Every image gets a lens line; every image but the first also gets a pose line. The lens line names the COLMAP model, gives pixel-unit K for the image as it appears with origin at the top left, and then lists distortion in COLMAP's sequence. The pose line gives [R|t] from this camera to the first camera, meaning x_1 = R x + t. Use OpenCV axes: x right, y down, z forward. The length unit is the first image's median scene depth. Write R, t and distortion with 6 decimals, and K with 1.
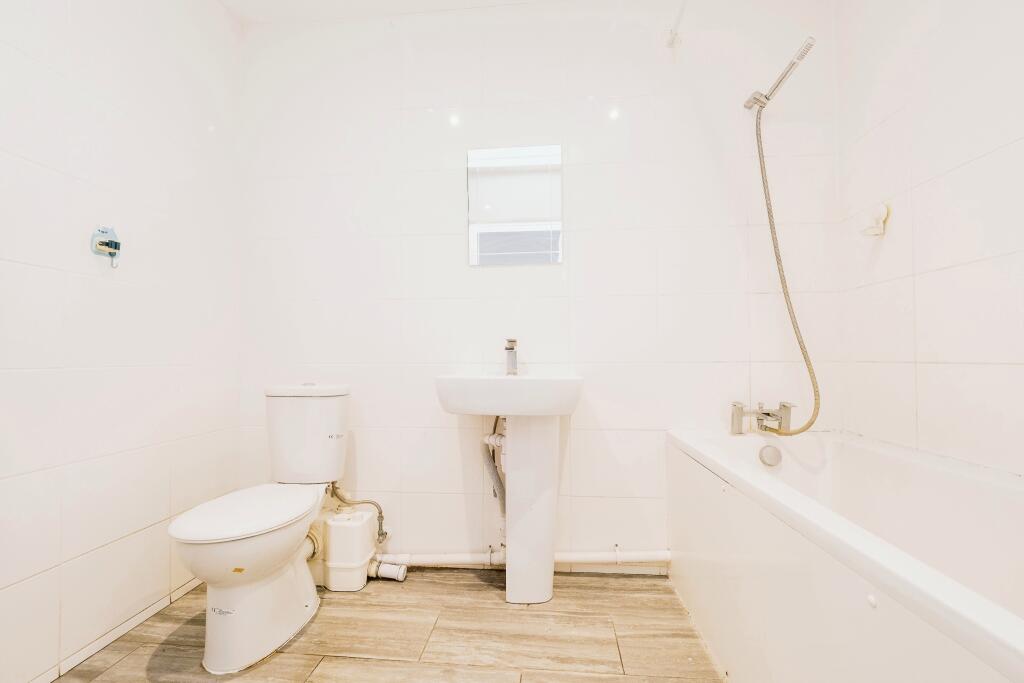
lens RADIAL K [[434.5, 0, 509.8], [0, 434.5, 345.6], [0, 0, 1]] dist [-0.002709, -0.000152]
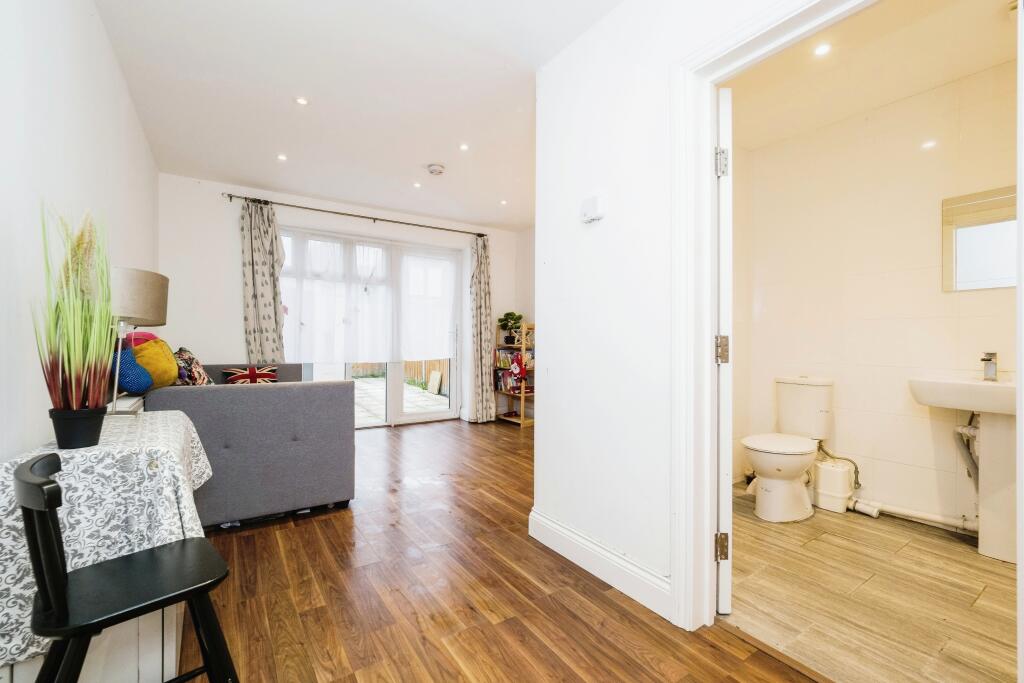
lens RADIAL K [[435.7, 0, 524.3], [0, 435.7, 345.3], [0, 0, 1]] dist [-0.002771, -0.000171]
pose [[0.644966, 0.015756, -0.764049, 0.093334], [0.016114, 0.999285, 0.034210, -0.097176], [0.764042, -0.034376, 0.644250, -0.803839]]
